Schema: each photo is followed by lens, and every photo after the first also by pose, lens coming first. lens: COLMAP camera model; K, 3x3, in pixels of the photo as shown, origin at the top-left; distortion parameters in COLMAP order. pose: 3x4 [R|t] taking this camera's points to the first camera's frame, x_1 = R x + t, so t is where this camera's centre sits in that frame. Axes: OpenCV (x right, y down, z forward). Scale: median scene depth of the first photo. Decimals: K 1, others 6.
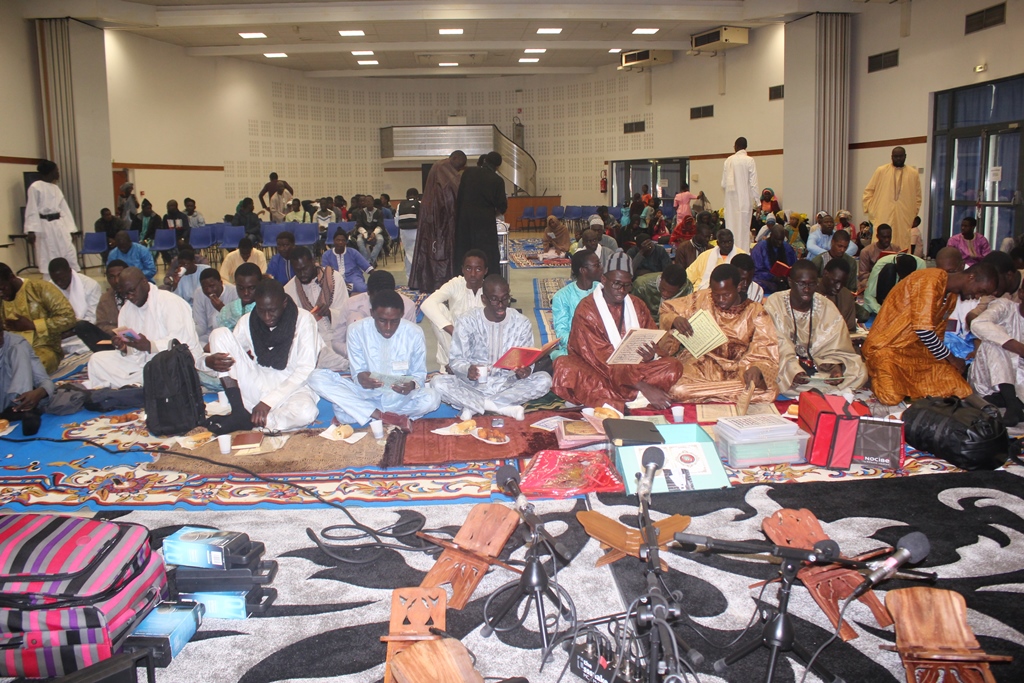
lens RADIAL K [[835.6, 0, 512.0], [0, 835.6, 341.5], [0, 0, 1]] dist [-0.176216, 0.158243]
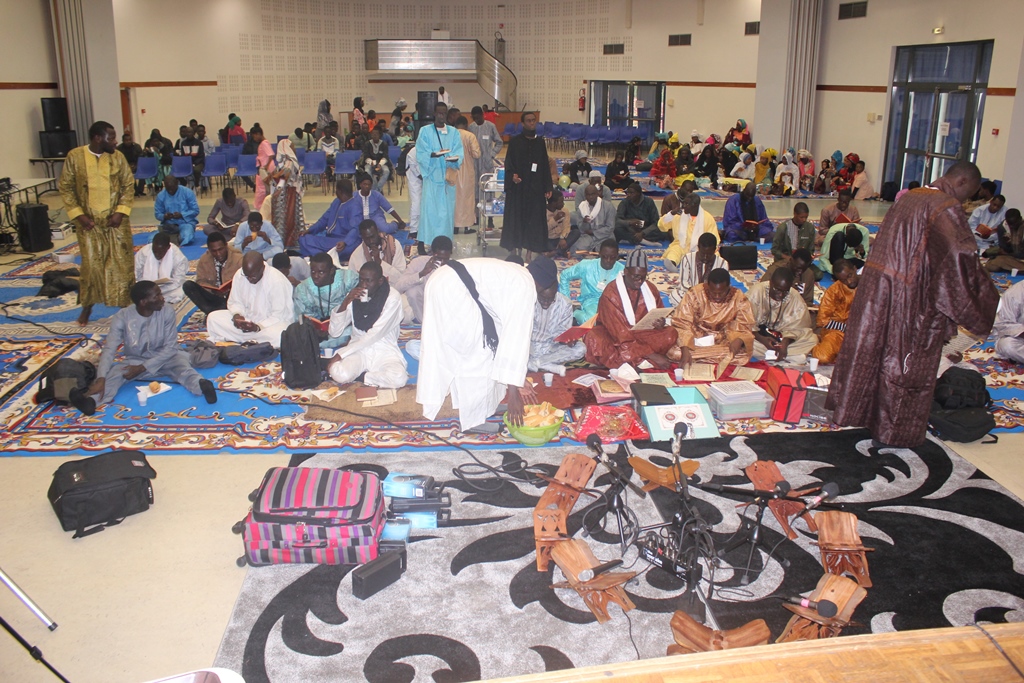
lens RADIAL K [[835.6, 0, 512.0], [0, 835.6, 341.5], [0, 0, 1]] dist [-0.176216, 0.158243]
pose [[0.998693, 0.011621, 0.049762, -0.180929], [-0.017984, 0.991429, 0.129400, -0.174132], [-0.047832, -0.130126, 0.990343, -0.427128]]
